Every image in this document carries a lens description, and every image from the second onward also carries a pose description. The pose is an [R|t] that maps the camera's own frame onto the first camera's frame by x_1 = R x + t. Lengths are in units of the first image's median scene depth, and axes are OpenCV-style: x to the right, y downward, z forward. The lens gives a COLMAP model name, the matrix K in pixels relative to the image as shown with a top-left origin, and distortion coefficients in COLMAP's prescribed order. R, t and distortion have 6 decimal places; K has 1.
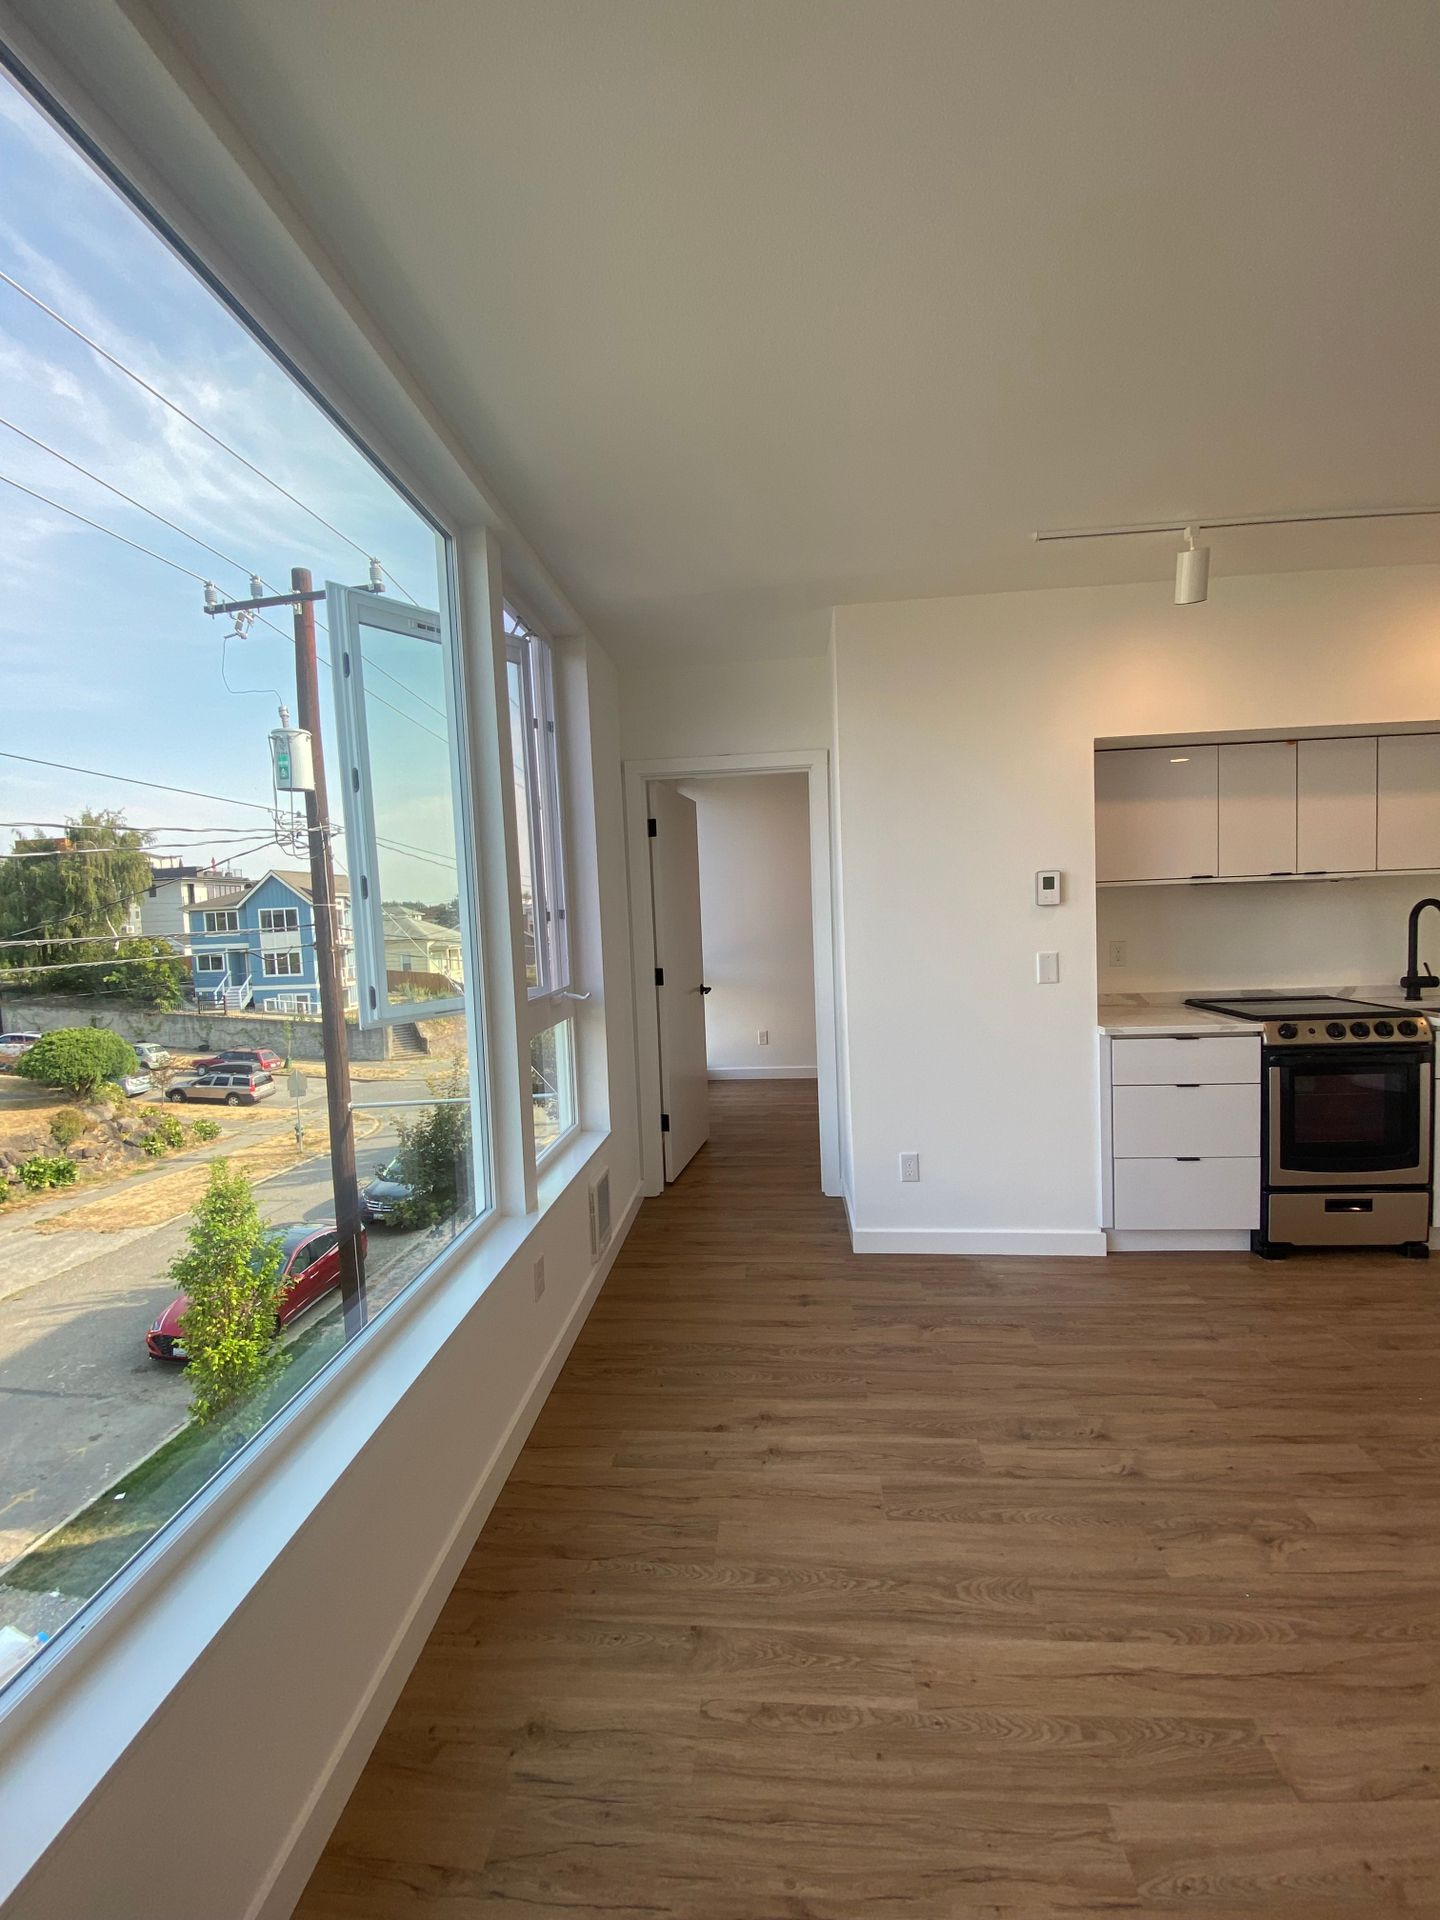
lens RADIAL K [[784.1, 0, 710.4], [0, 784.1, 957.9], [0, 0, 1]] dist [-0.010629, -0.008272]
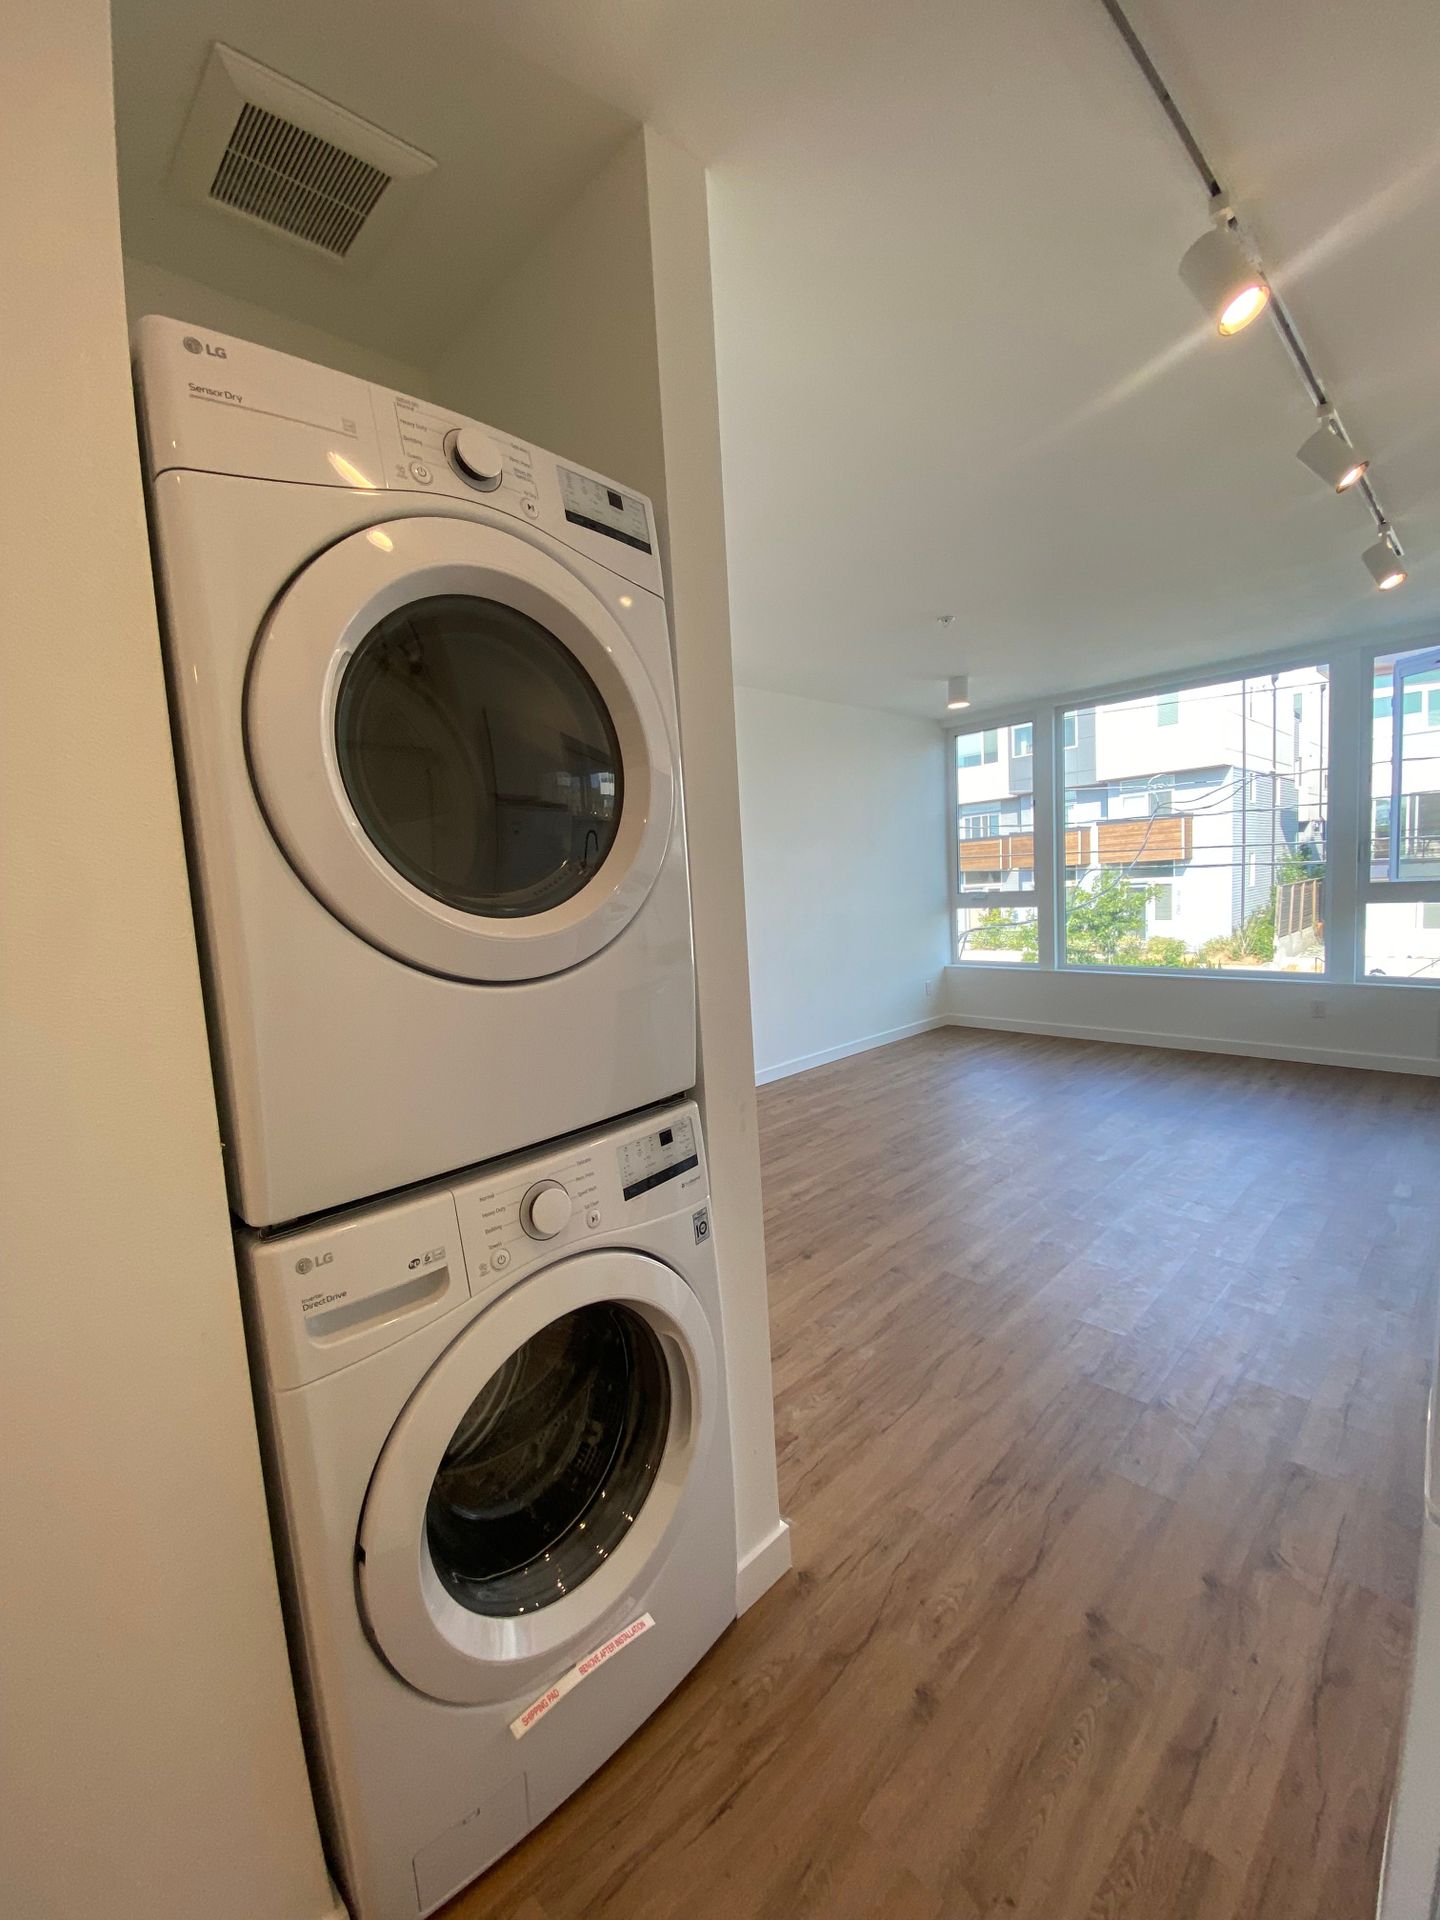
lens RADIAL K [[784.1, 0, 700.4], [0, 784.1, 944.2], [0, 0, 1]] dist [-0.010629, -0.008272]
pose [[-0.660286, 0.140195, -0.737813, 1.929713], [0.032371, 0.986822, 0.158541, -0.125226], [0.750317, 0.080798, -0.656123, 0.874730]]
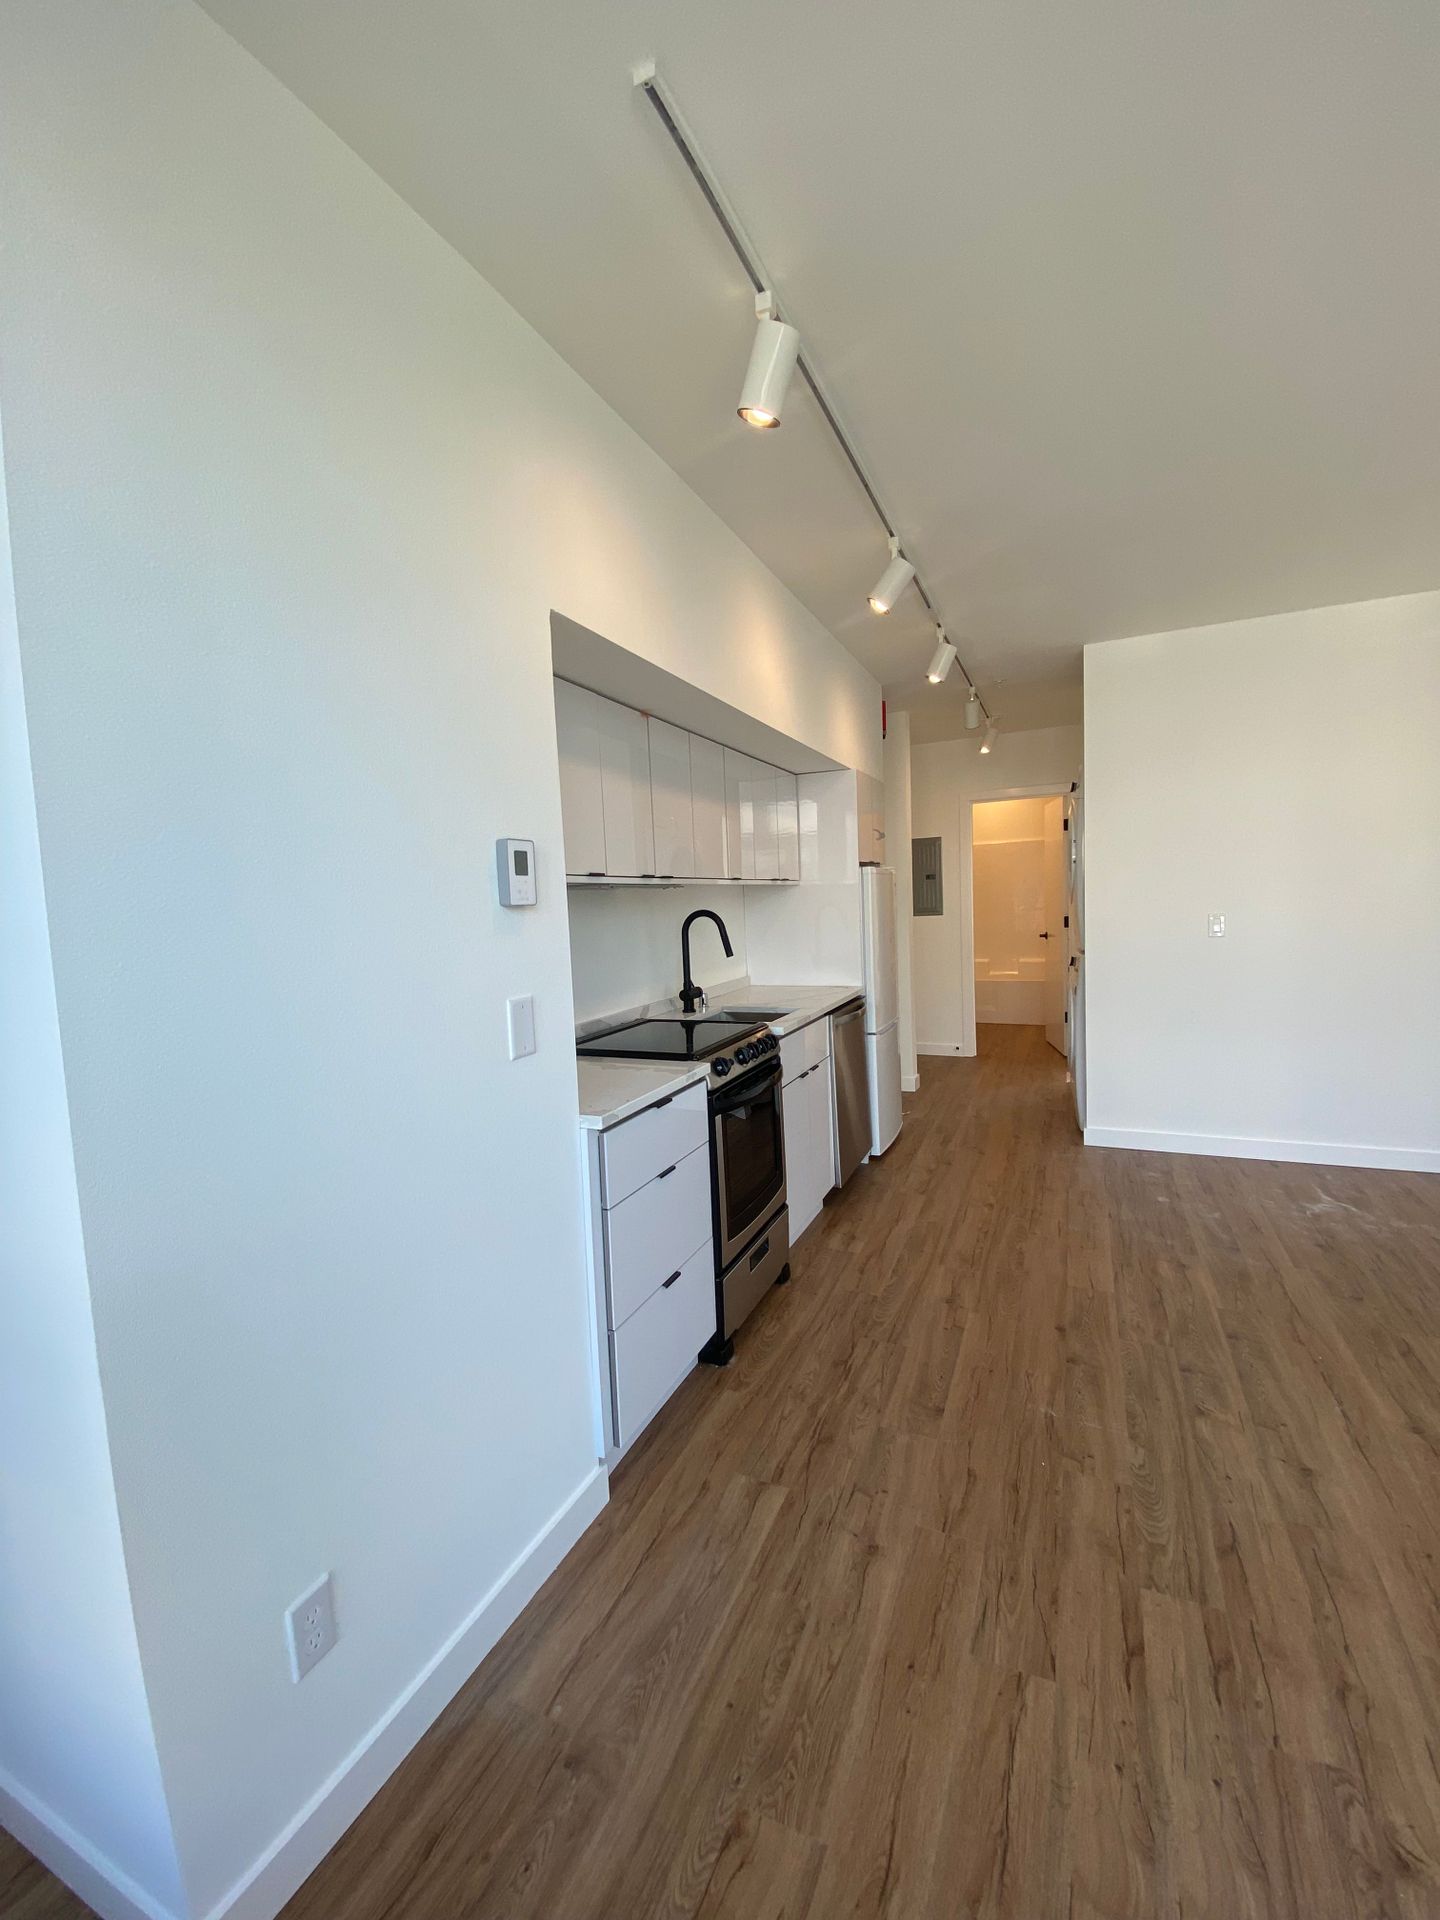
lens RADIAL K [[784.1, 0, 703.6], [0, 784.1, 936.5], [0, 0, 1]] dist [-0.010629, -0.008272]
pose [[0.344529, -0.021728, 0.938524, -0.012340], [0.088393, 0.996041, -0.009389, -0.032769], [-0.934605, 0.086193, 0.345086, 0.725819]]
